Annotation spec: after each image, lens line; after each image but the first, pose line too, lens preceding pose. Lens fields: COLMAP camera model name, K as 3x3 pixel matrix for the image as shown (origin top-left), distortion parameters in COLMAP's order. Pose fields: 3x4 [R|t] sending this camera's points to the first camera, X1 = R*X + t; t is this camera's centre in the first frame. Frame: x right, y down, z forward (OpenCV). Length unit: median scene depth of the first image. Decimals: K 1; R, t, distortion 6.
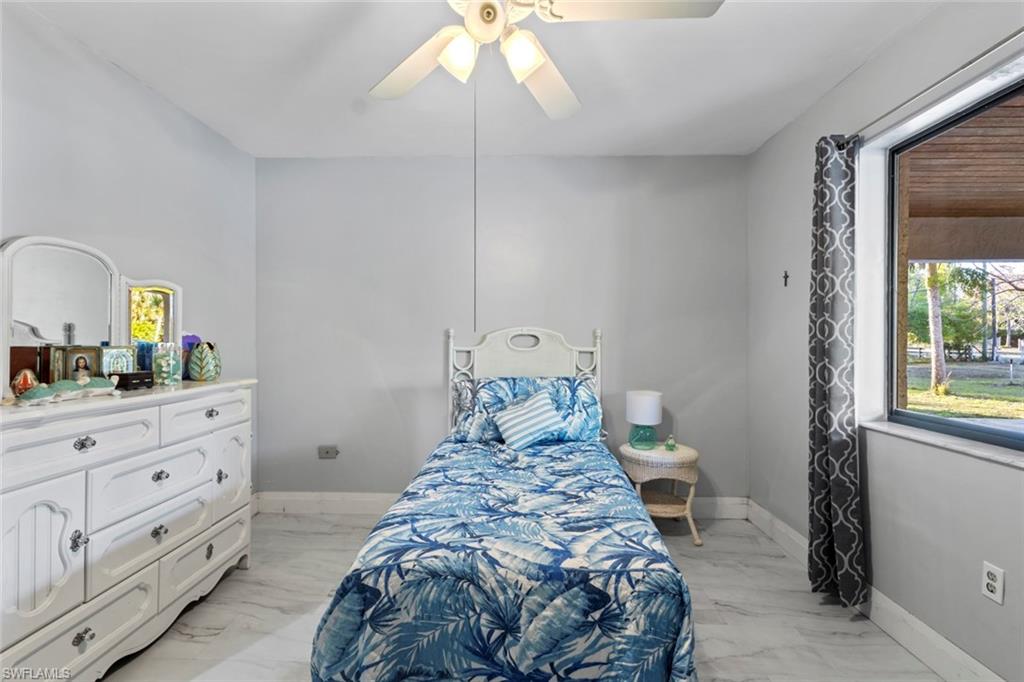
lens RADIAL K [[472.4, 0, 510.2], [0, 472.4, 334.6], [0, 0, 1]] dist [-0.002160, 0.002691]
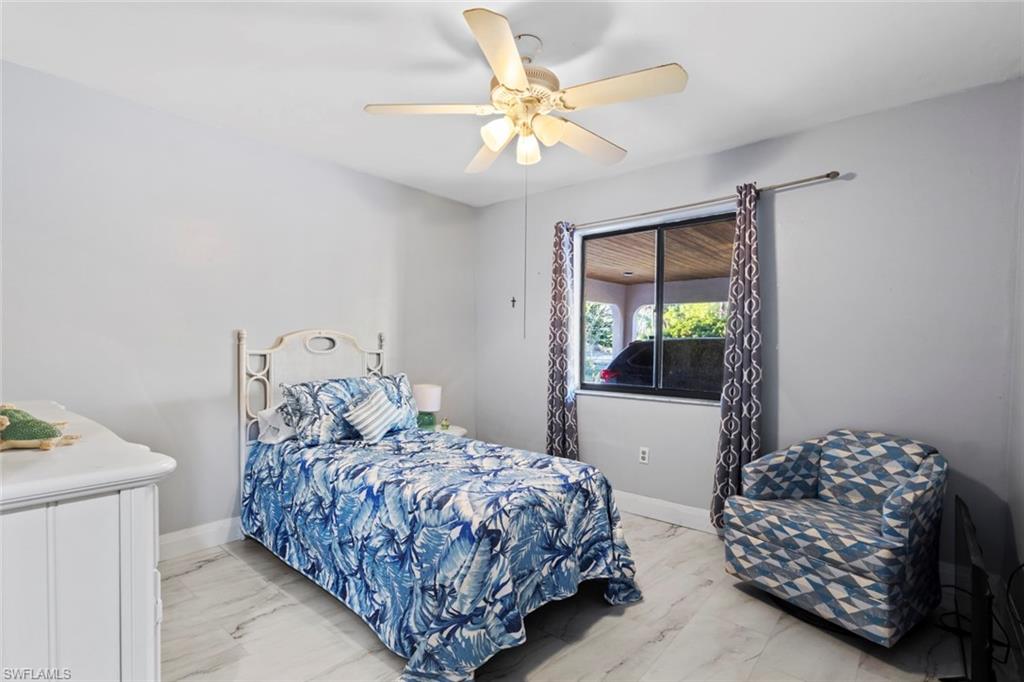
lens RADIAL K [[472.4, 0, 514.0], [0, 472.4, 349.7], [0, 0, 1]] dist [-0.002160, 0.002691]
pose [[0.629961, -0.007009, 0.776595, -0.993235], [-0.014942, 0.999665, 0.021142, -0.001579], [-0.776483, -0.024923, 0.629645, 0.099432]]
